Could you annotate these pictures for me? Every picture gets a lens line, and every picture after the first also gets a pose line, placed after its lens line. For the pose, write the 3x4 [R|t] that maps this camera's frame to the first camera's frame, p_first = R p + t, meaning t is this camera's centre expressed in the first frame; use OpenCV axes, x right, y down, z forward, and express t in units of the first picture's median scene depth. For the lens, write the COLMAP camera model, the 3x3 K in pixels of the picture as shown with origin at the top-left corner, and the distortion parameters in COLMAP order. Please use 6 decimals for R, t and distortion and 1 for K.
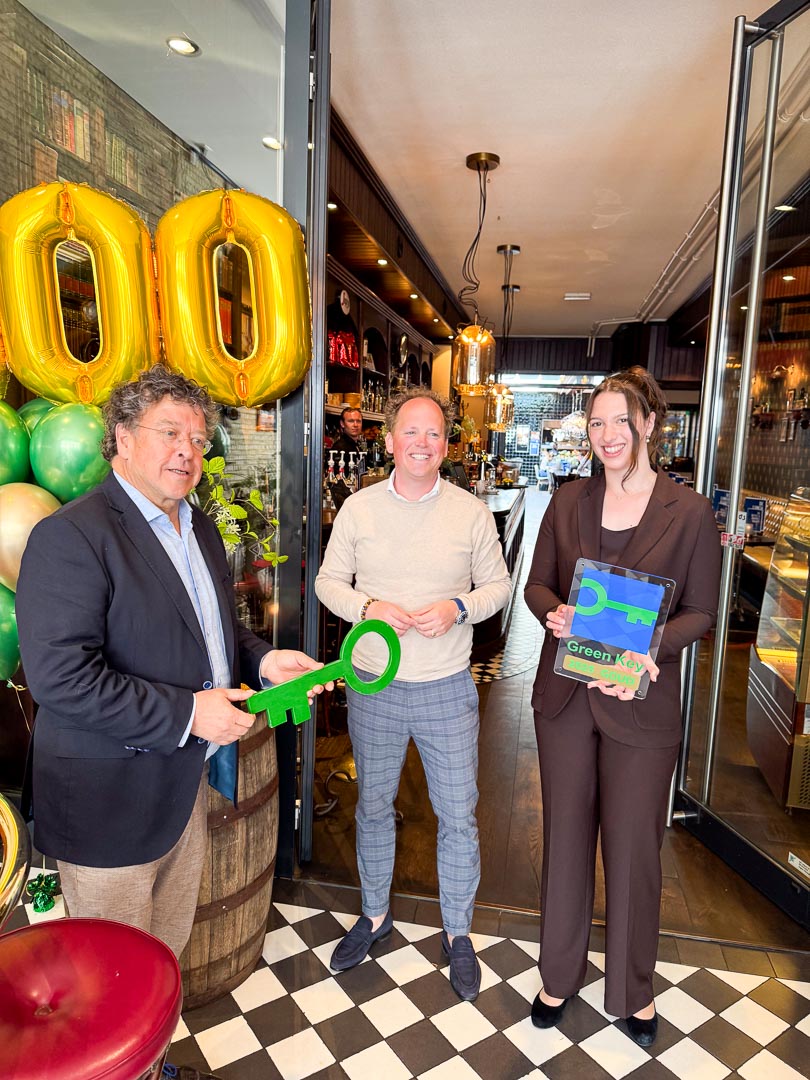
lens RADIAL K [[752.2, 0, 405.0], [0, 752.2, 540.0], [0, 0, 1]] dist [0.187701, -0.236215]
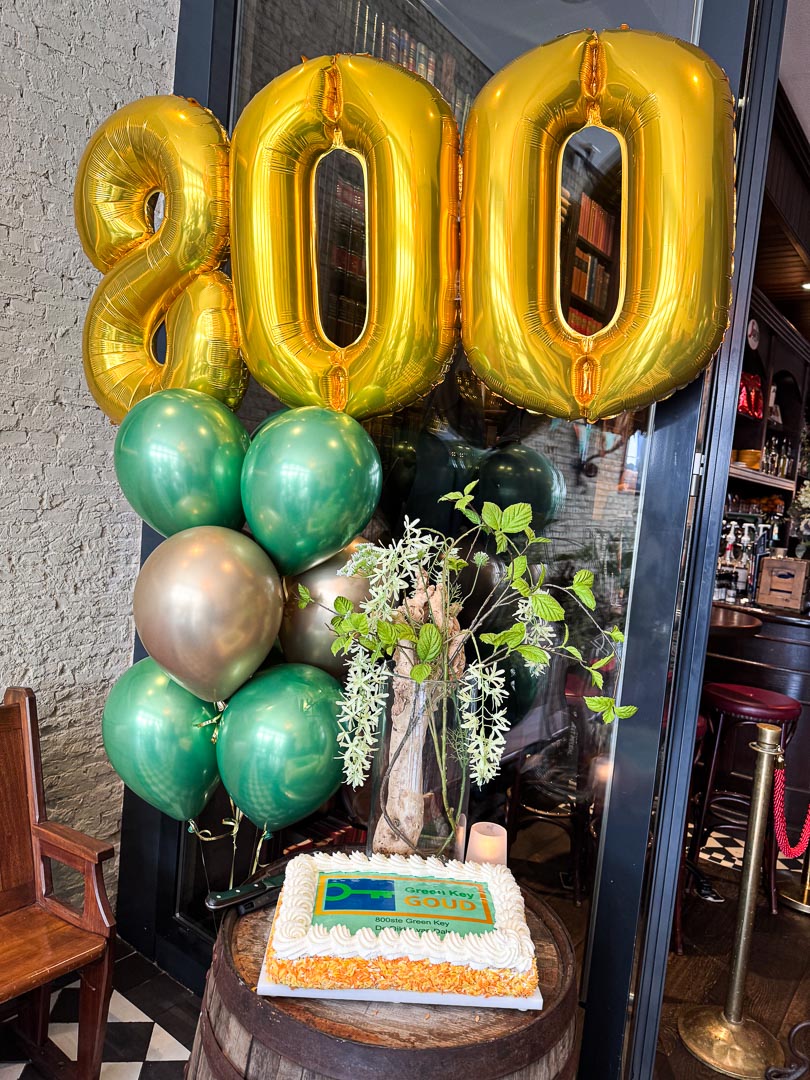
lens RADIAL K [[767.9, 0, 405.0], [0, 767.9, 540.0], [0, 0, 1]] dist [0.064297, -0.100058]
pose [[0.891638, 0.076534, -0.446233, -0.074957], [-0.116816, 0.991126, -0.063427, -0.039247], [0.437419, 0.108681, 0.892666, 0.480140]]
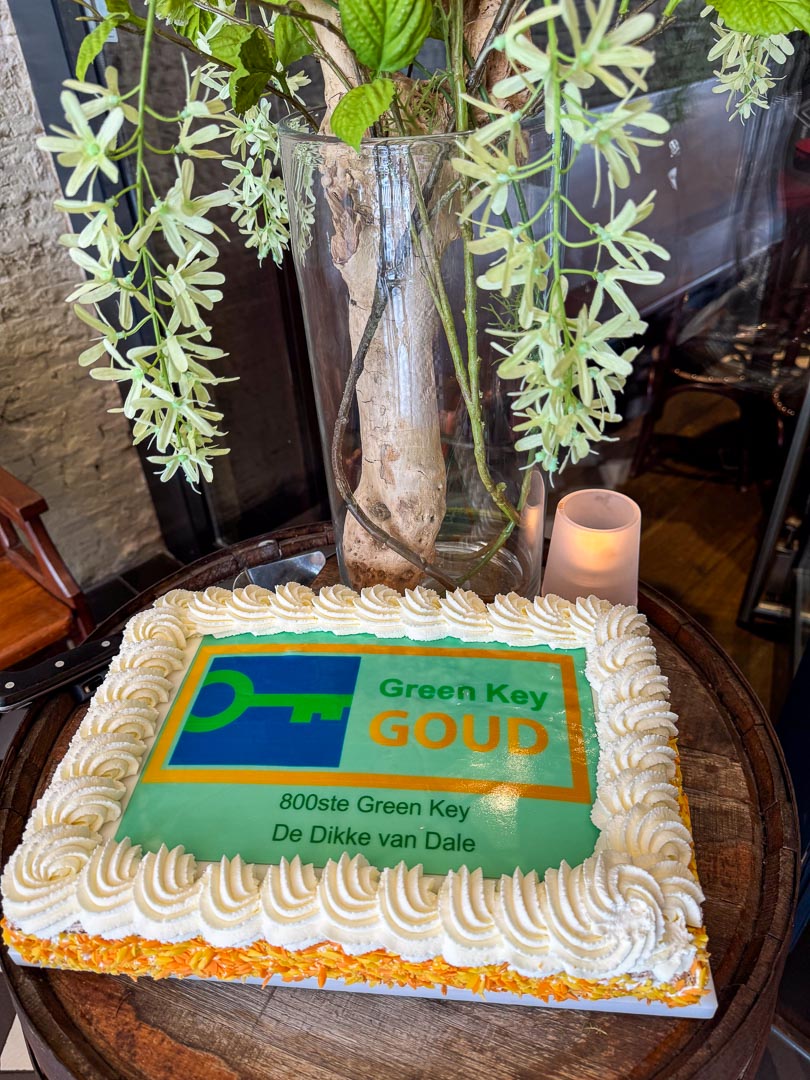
lens RADIAL K [[767.9, 0, 405.0], [0, 767.9, 540.0], [0, 0, 1]] dist [0.064297, -0.100058]
pose [[0.820188, 0.280806, -0.498437, -0.184300], [-0.001050, 0.871988, 0.489526, 0.016383], [0.572093, -0.400981, 0.715489, 0.827294]]
